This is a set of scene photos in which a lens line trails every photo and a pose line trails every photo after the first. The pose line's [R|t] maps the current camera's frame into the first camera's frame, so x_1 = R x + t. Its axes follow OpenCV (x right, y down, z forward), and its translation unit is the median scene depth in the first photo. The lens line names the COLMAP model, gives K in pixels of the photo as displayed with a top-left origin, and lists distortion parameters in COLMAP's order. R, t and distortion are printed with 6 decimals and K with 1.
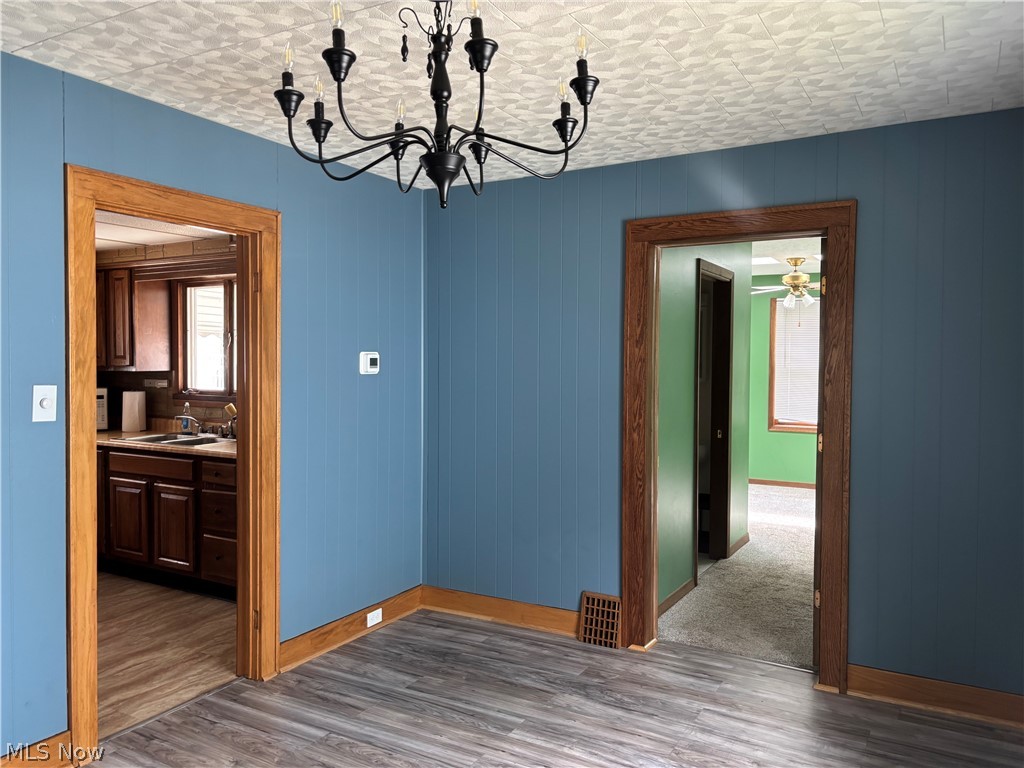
lens RADIAL K [[777.8, 0, 511.5], [0, 777.8, 384.7], [0, 0, 1]] dist [0.034273, -0.018923]
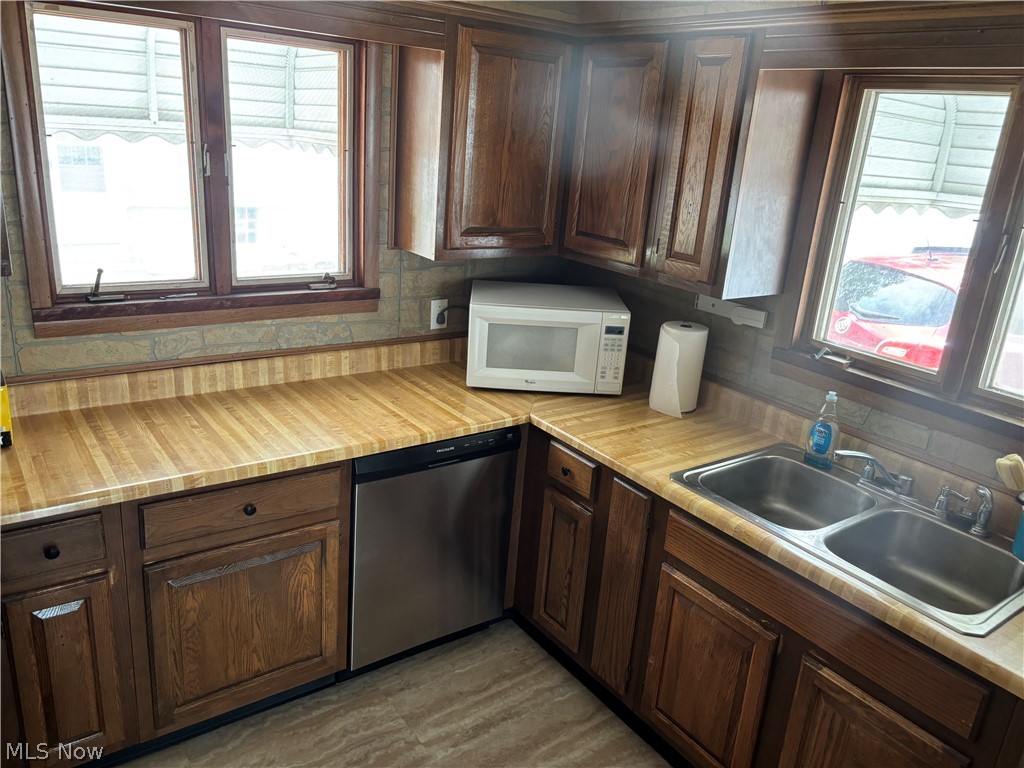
lens RADIAL K [[777.8, 0, 503.8], [0, 777.8, 387.2], [0, 0, 1]] dist [0.034273, -0.018923]
pose [[0.911649, 0.190865, -0.363959, -0.408856], [-0.082964, 0.952850, 0.291879, -0.082222], [0.402508, -0.235896, 0.884500, 0.550365]]
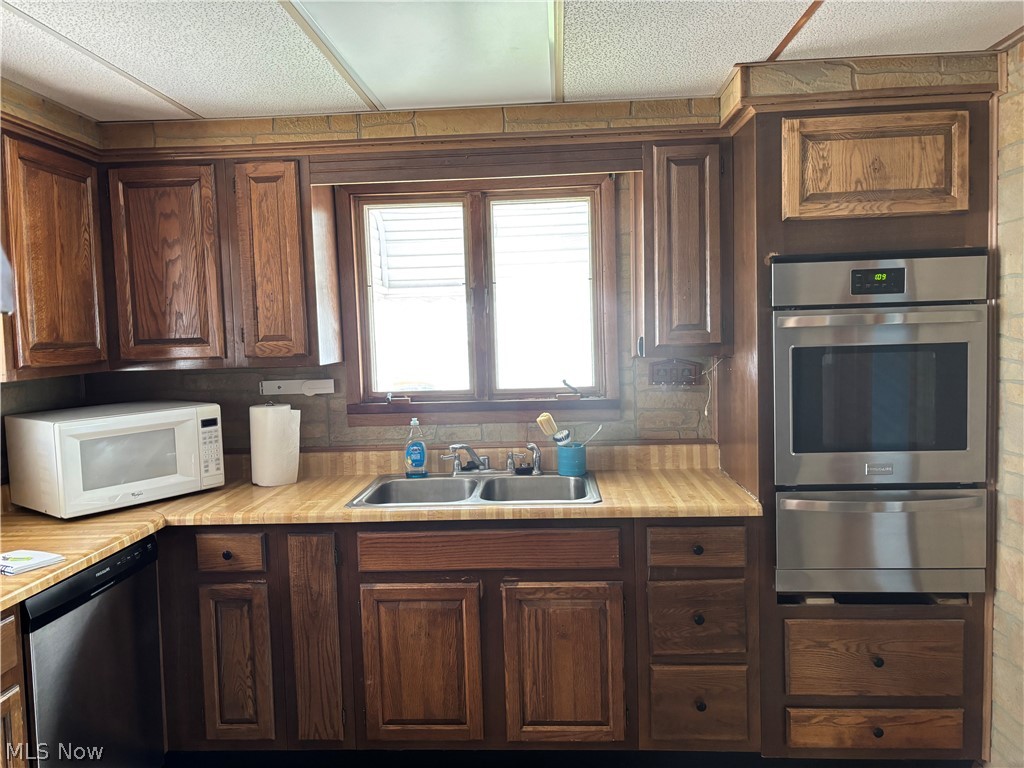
lens RADIAL K [[777.8, 0, 507.5], [0, 777.8, 382.3], [0, 0, 1]] dist [0.034273, -0.018923]
pose [[0.886482, -0.063356, 0.458405, -0.581832], [0.048666, 0.997854, 0.043800, -0.021836], [-0.460197, -0.016519, 0.887663, 0.477320]]
